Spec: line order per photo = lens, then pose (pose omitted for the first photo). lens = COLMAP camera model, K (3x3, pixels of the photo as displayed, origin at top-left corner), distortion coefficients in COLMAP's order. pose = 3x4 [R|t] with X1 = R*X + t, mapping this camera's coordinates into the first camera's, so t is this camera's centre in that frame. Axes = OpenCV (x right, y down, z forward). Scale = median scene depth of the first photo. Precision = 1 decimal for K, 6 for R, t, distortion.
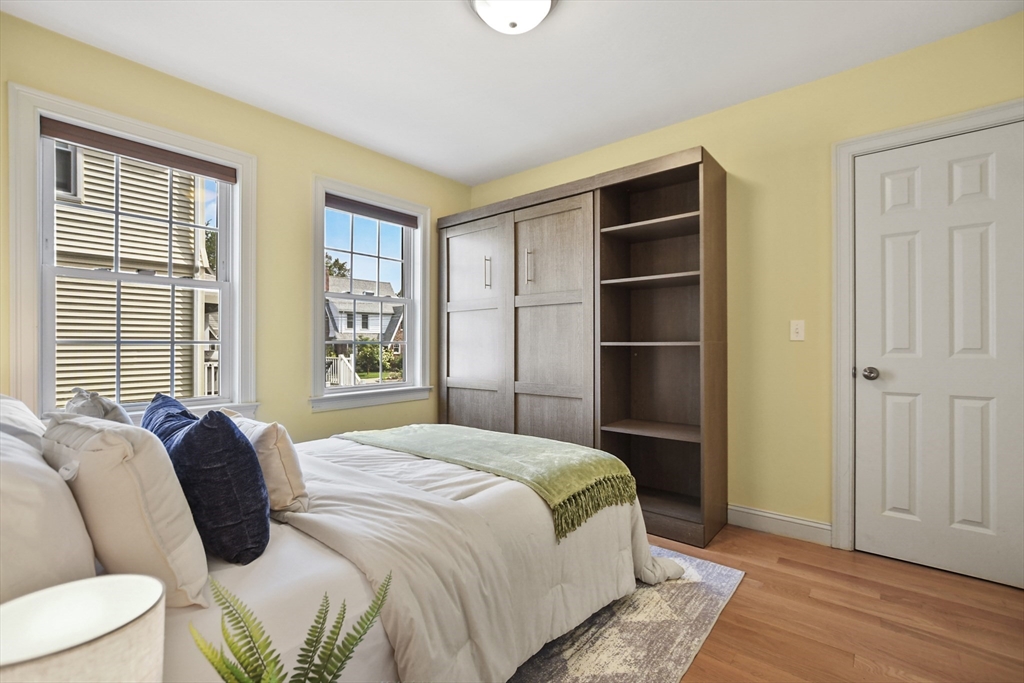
lens RADIAL K [[452.2, 0, 513.2], [0, 452.2, 339.9], [0, 0, 1]] dist [-0.006622, 0.001746]
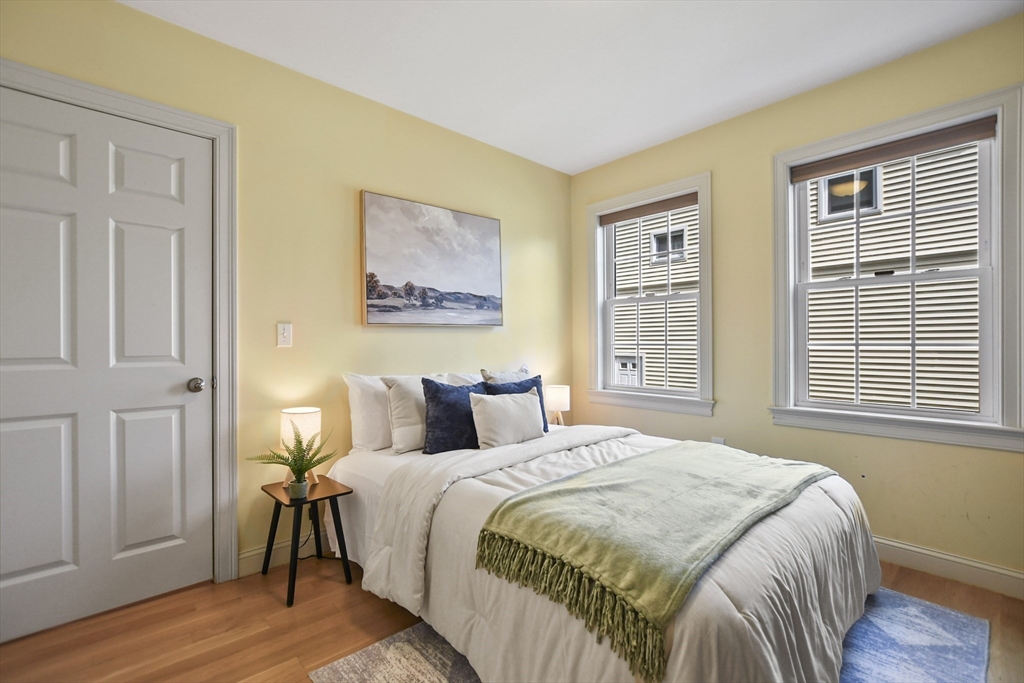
lens RADIAL K [[452.2, 0, 512.4], [0, 452.2, 344.9], [0, 0, 1]] dist [-0.006622, 0.001746]
pose [[-0.127693, 0.004372, -0.991804, 0.275242], [0.006527, 0.999972, 0.003567, -0.000253], [0.991792, -0.006018, -0.127718, 0.332563]]
